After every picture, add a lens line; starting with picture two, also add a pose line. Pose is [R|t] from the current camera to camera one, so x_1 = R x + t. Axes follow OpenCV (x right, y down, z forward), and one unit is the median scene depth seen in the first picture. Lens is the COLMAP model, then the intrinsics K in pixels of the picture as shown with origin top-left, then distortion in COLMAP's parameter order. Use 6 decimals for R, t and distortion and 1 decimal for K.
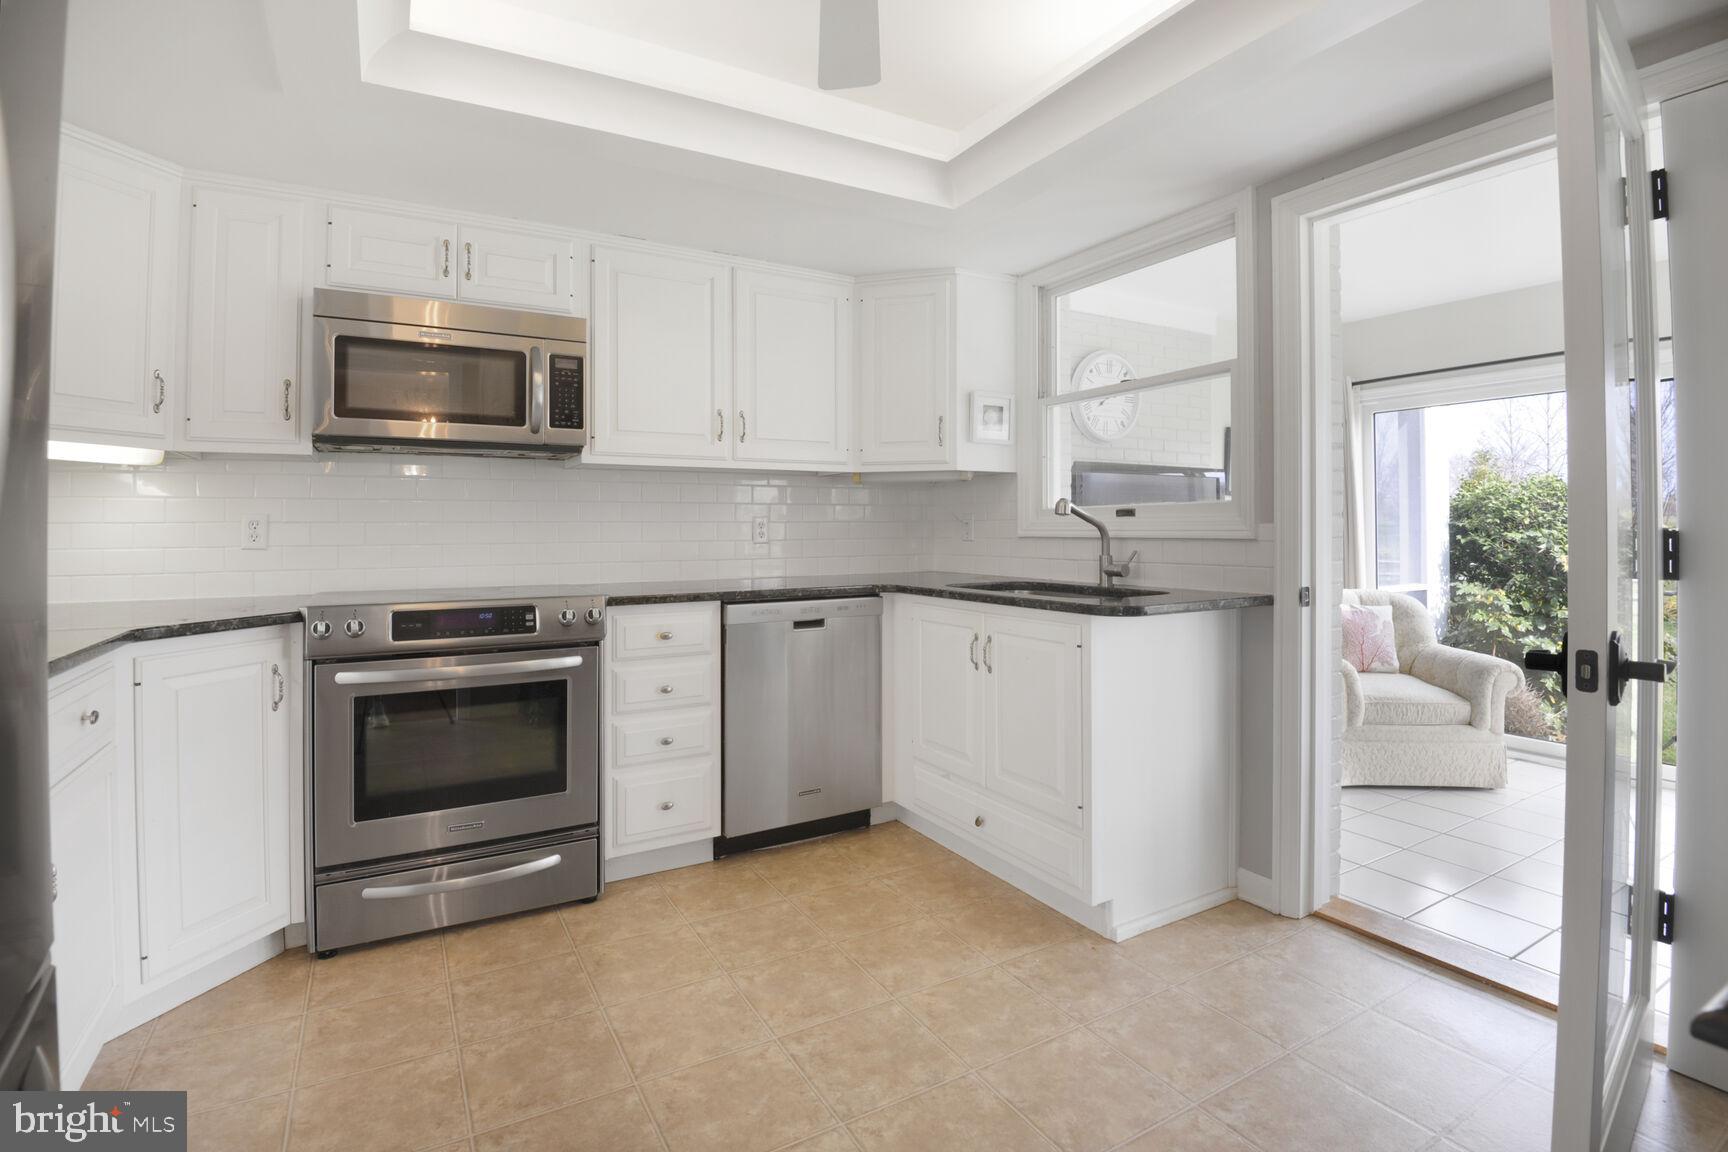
lens RADIAL K [[832.0, 0, 870.3], [0, 832.0, 521.8], [0, 0, 1]] dist [-0.023003, -0.008553]
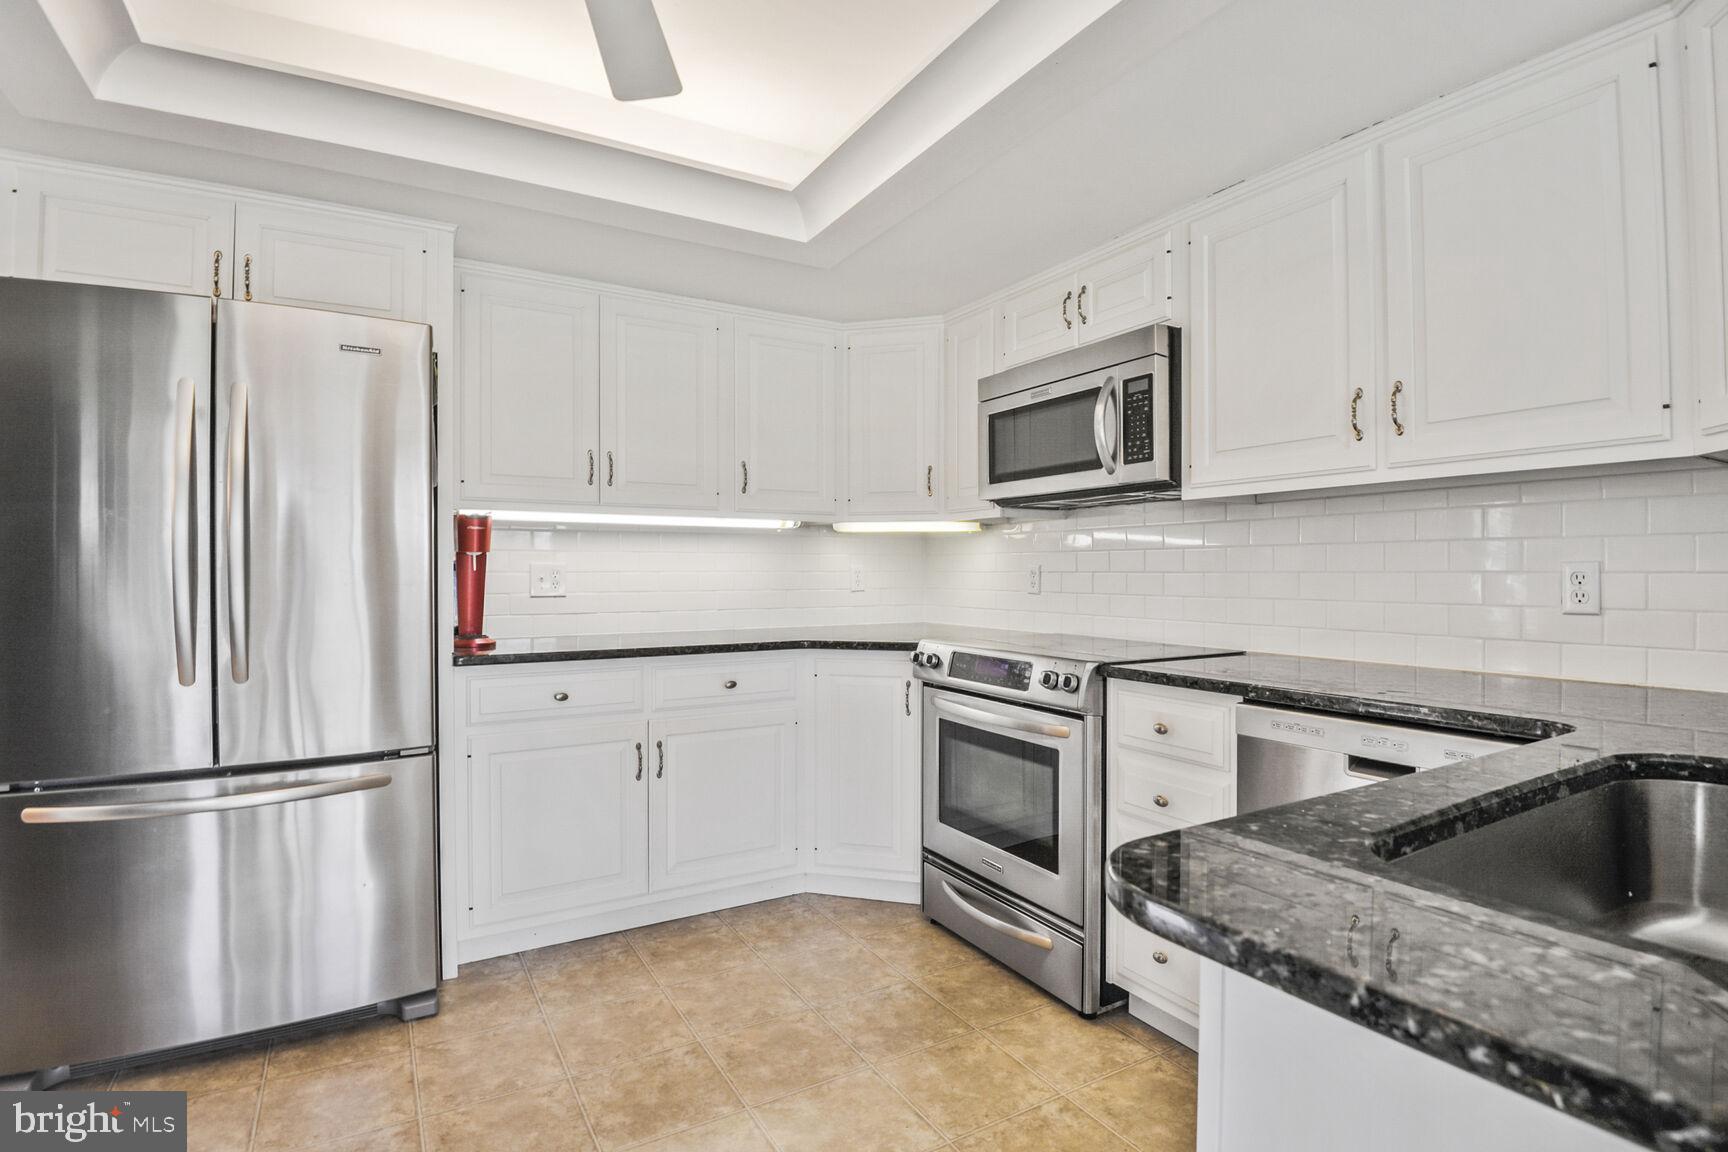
lens RADIAL K [[832.0, 0, 848.5], [0, 832.0, 566.3], [0, 0, 1]] dist [-0.023003, -0.008553]
pose [[-0.013281, -0.000834, -0.999911, 0.465261], [0.009190, 0.999957, -0.000956, -0.008341], [0.999870, -0.009202, -0.013273, 0.689866]]
